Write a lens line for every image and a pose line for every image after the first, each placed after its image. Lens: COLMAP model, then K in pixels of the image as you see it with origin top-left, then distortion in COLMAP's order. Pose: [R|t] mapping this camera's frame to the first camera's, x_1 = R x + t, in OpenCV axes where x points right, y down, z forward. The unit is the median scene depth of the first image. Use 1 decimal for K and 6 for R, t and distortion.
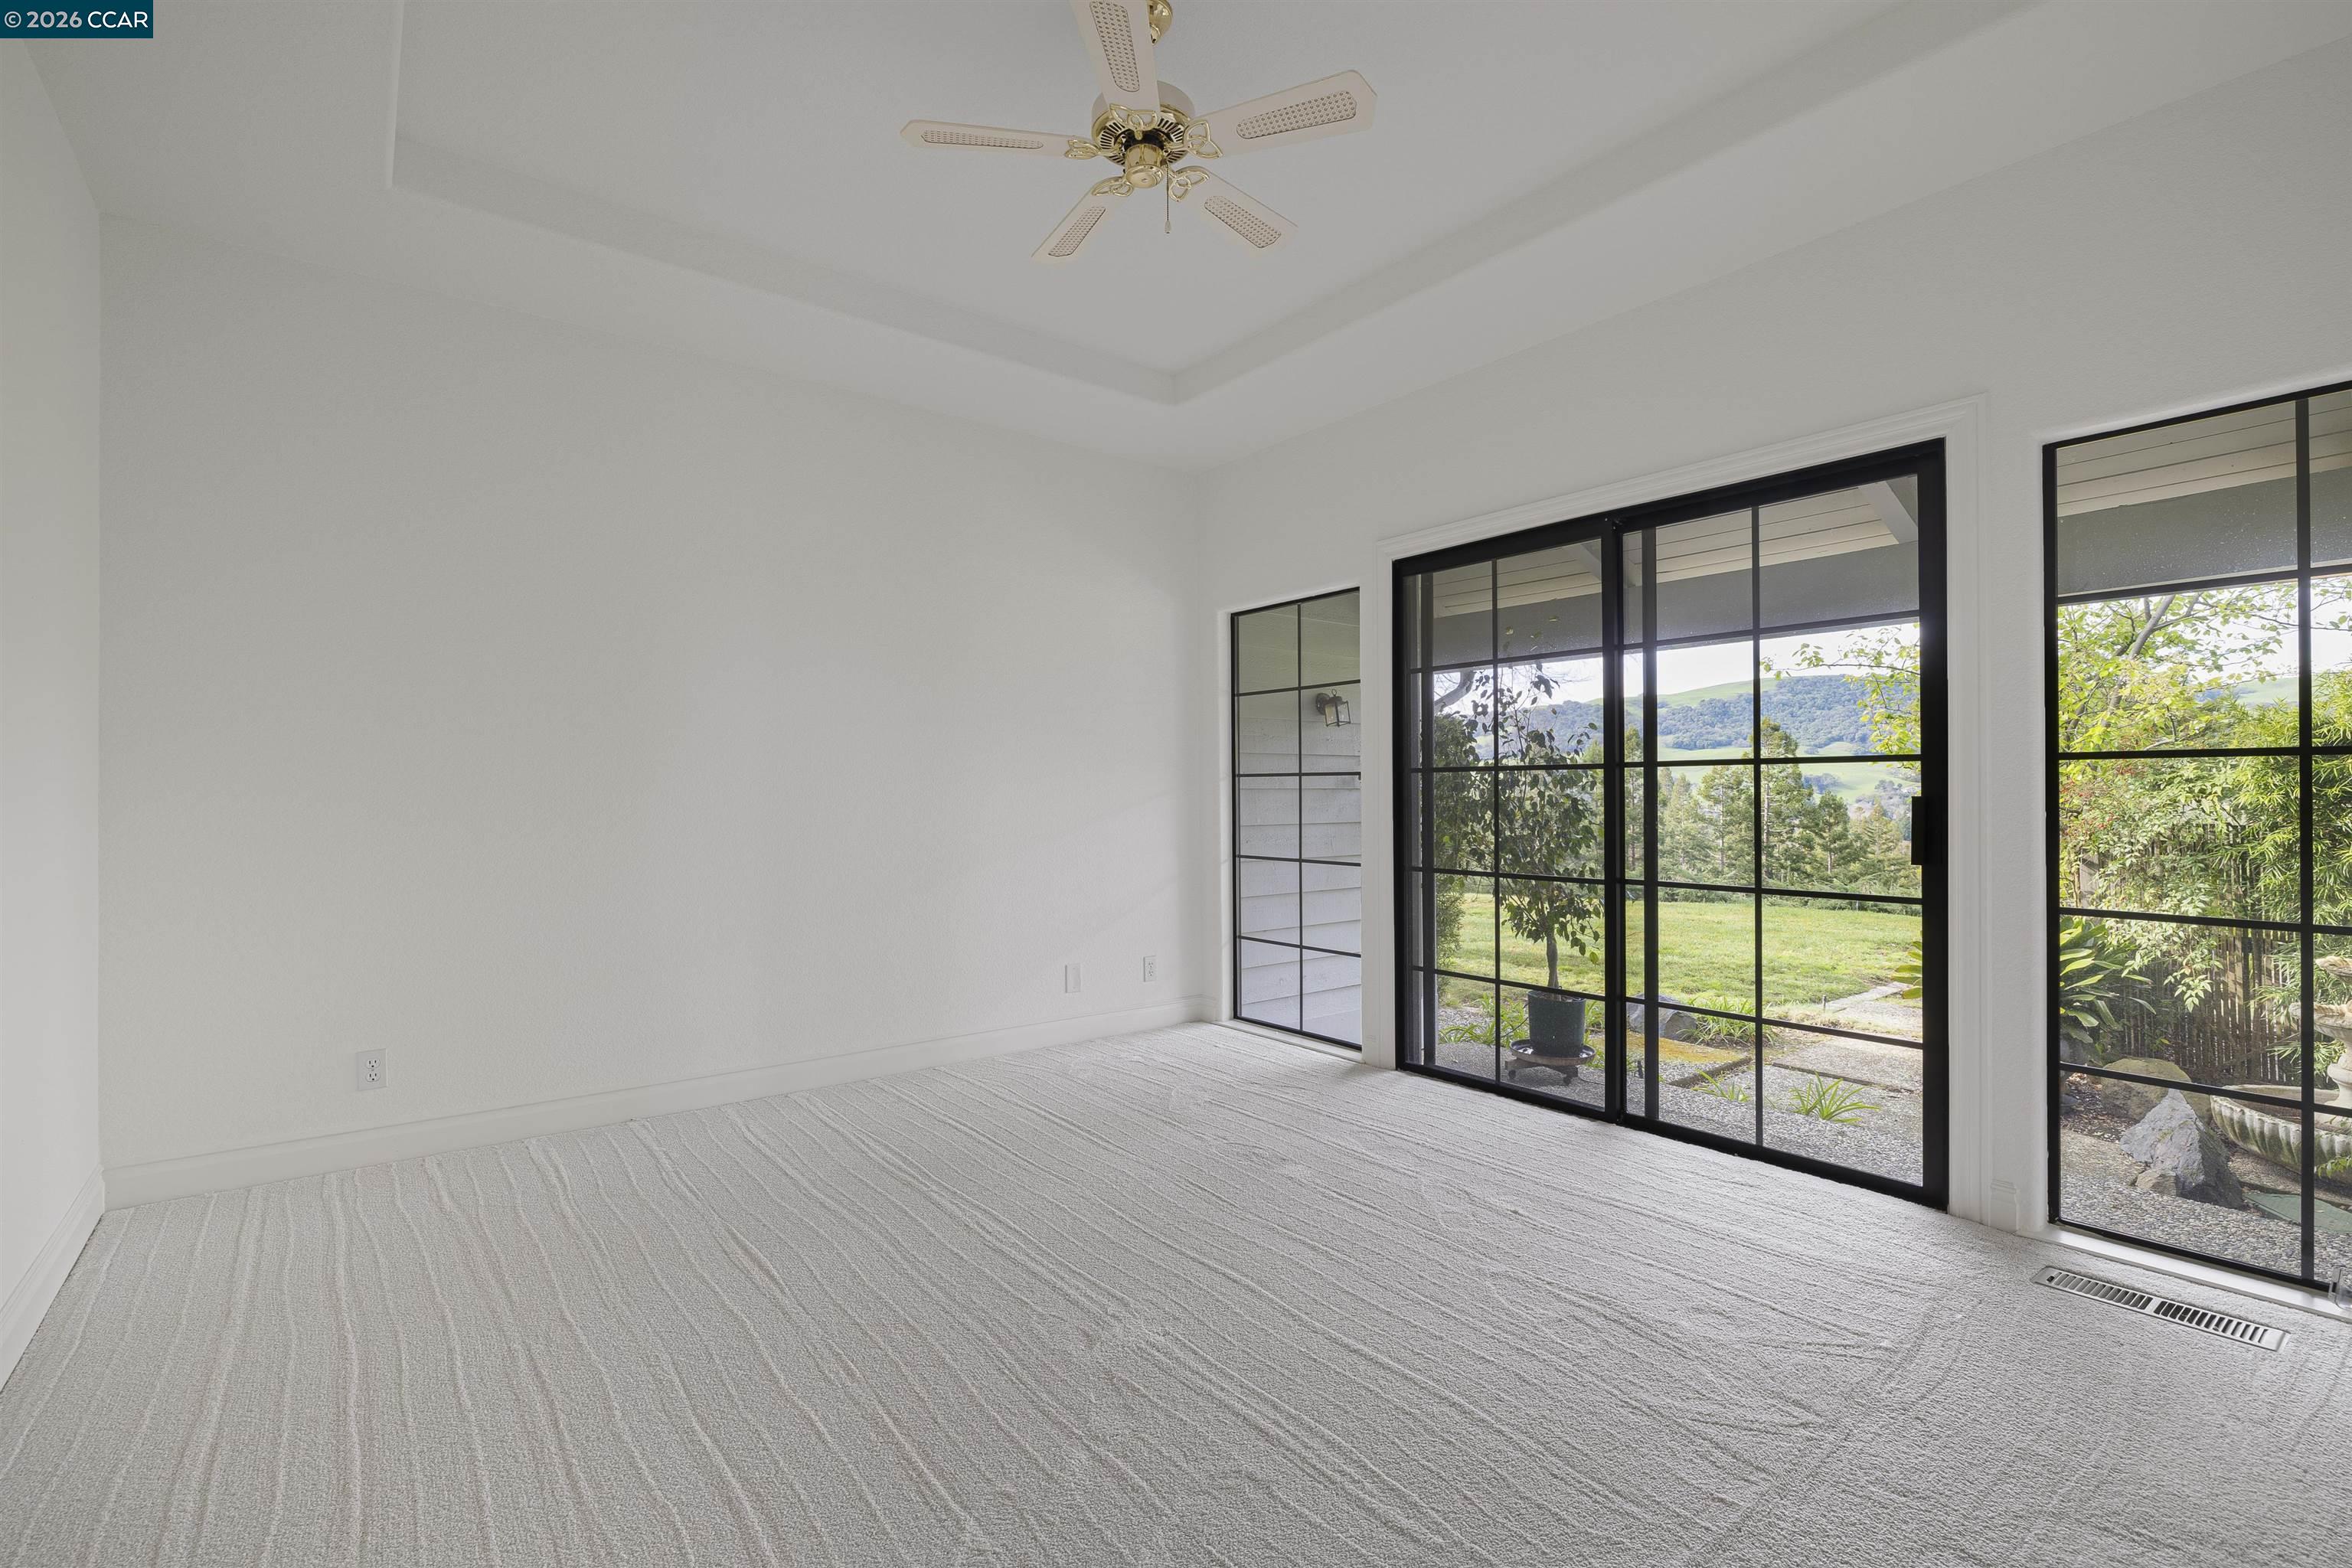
lens RADIAL K [[1067.8, 0, 1178.6], [0, 1067.8, 779.8], [0, 0, 1]] dist [0.001136, 0.000120]
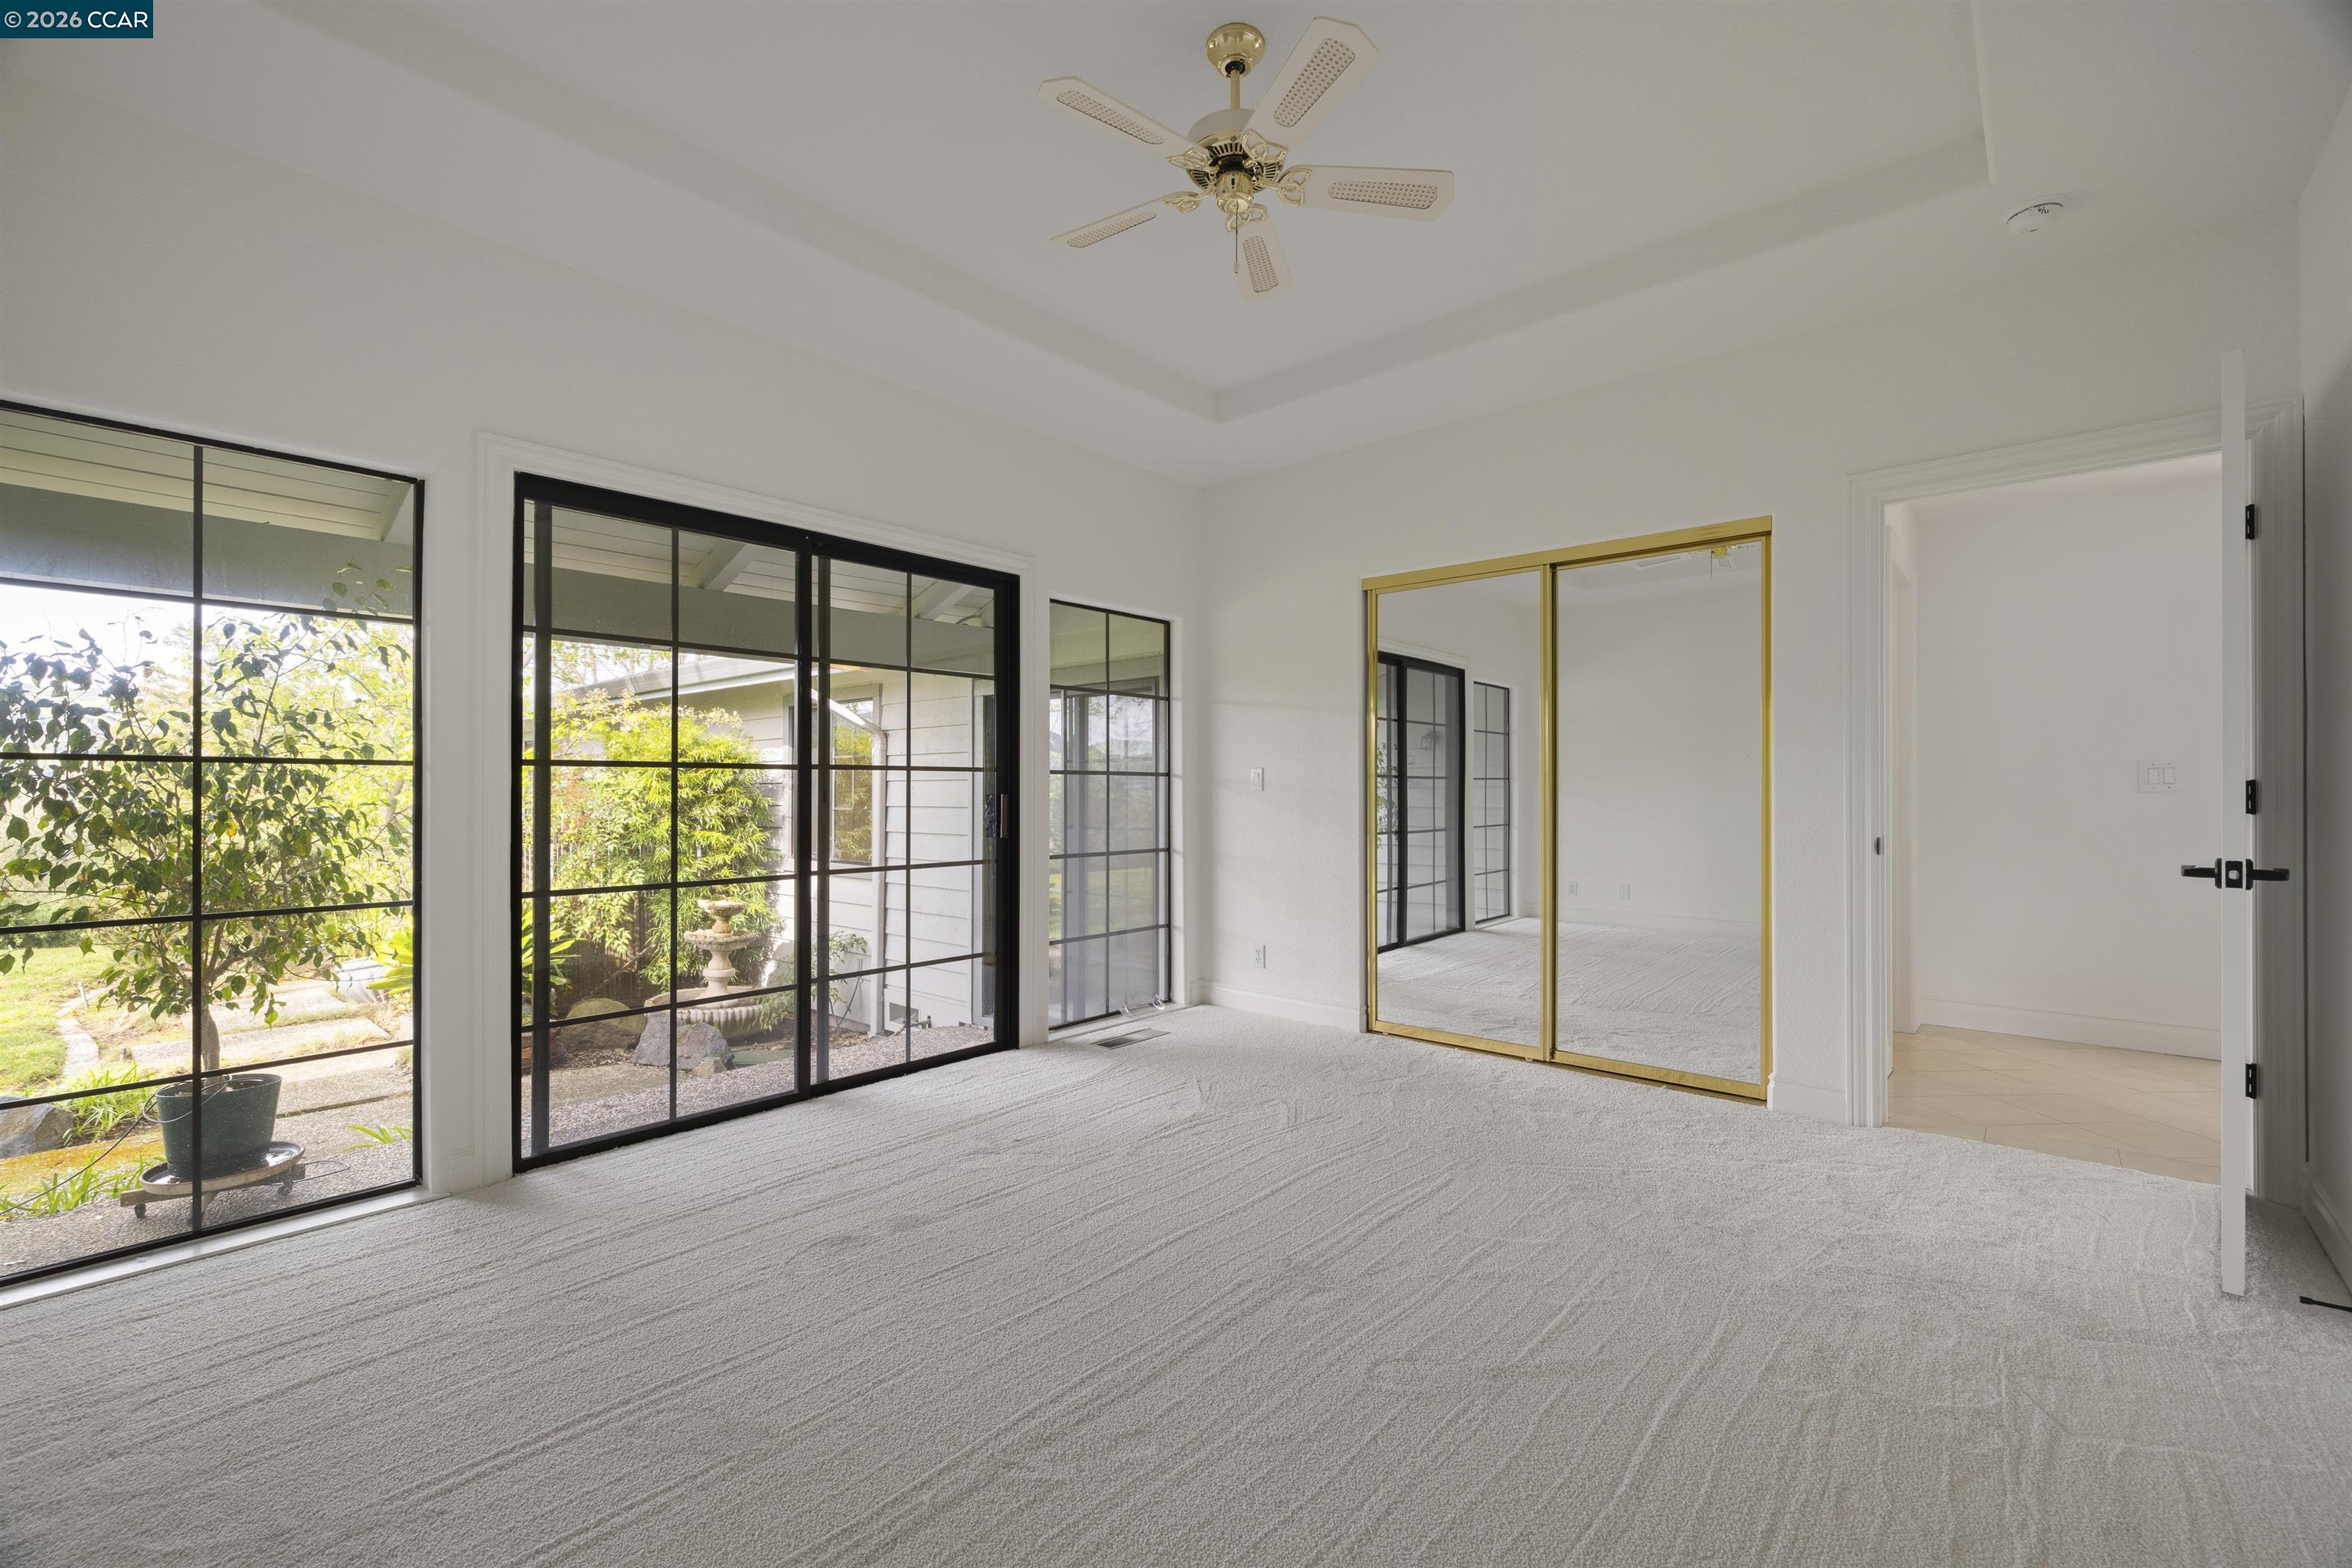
lens RADIAL K [[1001.8, 0, 1178.7], [0, 1001.8, 792.6], [0, 0, 1]] dist [0.001756, 0.000122]
pose [[-0.187009, 0.002007, 0.982356, -0.599959], [-0.007579, 0.999965, -0.003486, 0.012028], [-0.982329, -0.008097, -0.186988, 0.752799]]
